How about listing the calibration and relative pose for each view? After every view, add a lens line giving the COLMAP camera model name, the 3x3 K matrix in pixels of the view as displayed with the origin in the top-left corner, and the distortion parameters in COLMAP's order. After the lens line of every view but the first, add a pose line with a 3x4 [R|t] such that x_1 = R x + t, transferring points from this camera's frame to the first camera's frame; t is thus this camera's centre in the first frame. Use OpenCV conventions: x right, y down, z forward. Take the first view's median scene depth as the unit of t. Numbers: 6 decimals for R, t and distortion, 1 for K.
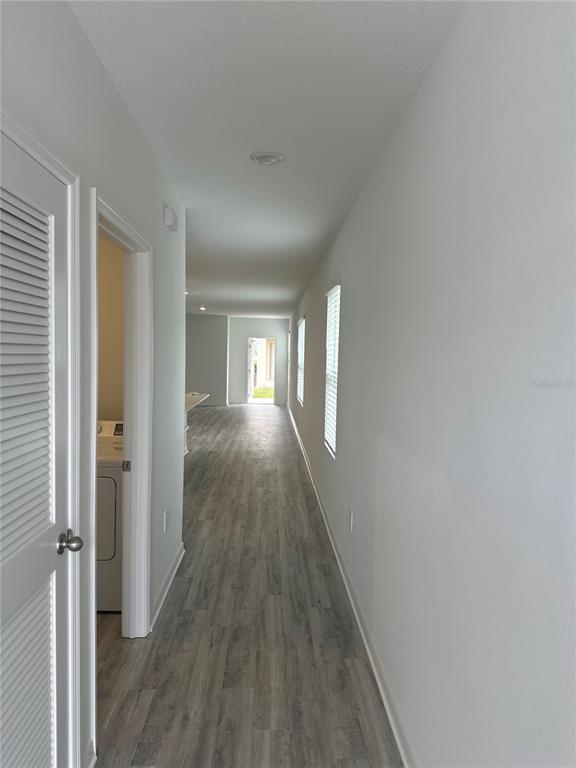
lens RADIAL K [[535.8, 0, 288.0], [0, 535.8, 384.0], [0, 0, 1]] dist [0.060577, -0.082454]
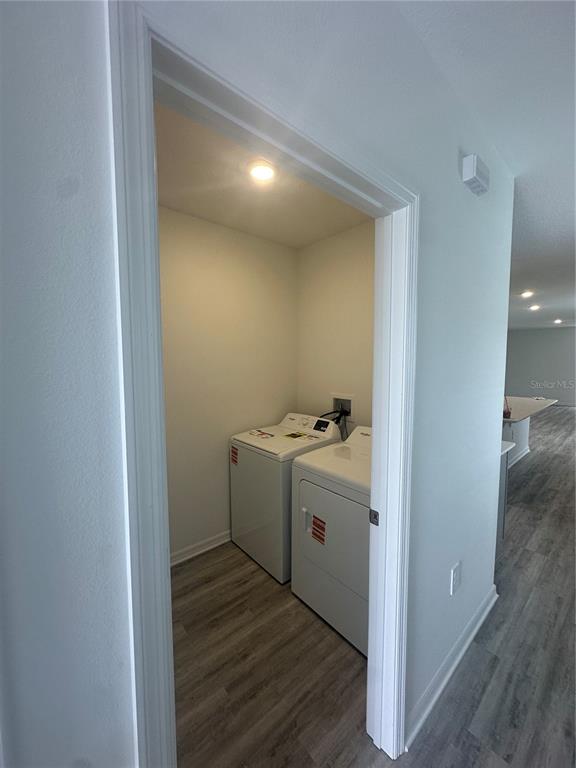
lens RADIAL K [[306.8, 0, 288.0], [0, 306.8, 384.0], [0, 0, 1]] dist [-0.002596, 0.000673]
pose [[0.633020, 0.034880, -0.773350, -0.032255], [-0.025969, 0.999379, 0.023818, -0.018906], [0.773700, 0.005006, 0.633532, 0.354724]]
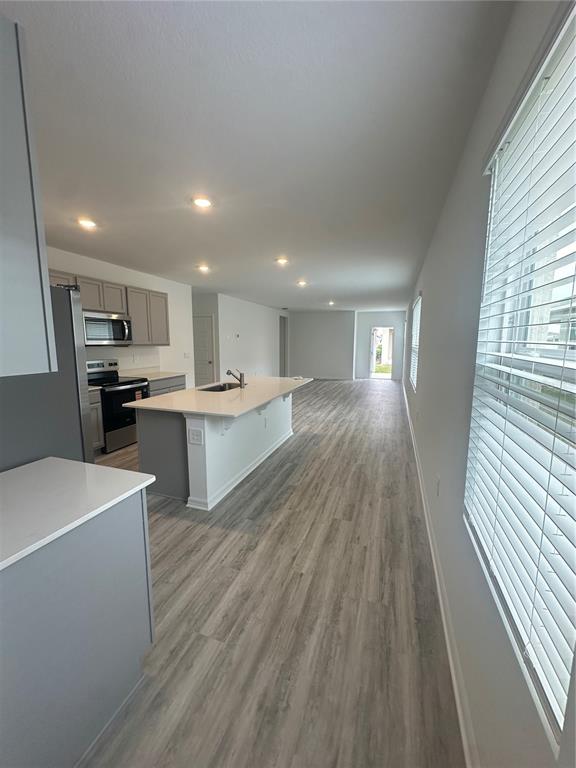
lens RADIAL K [[306.8, 0, 288.0], [0, 306.8, 384.0], [0, 0, 1]] dist [-0.002596, 0.000673]
pose [[0.933243, 0.029445, -0.358038, 0.019328], [-0.001740, 0.996994, 0.077456, -0.022698], [0.359242, -0.071663, 0.930489, 0.718504]]
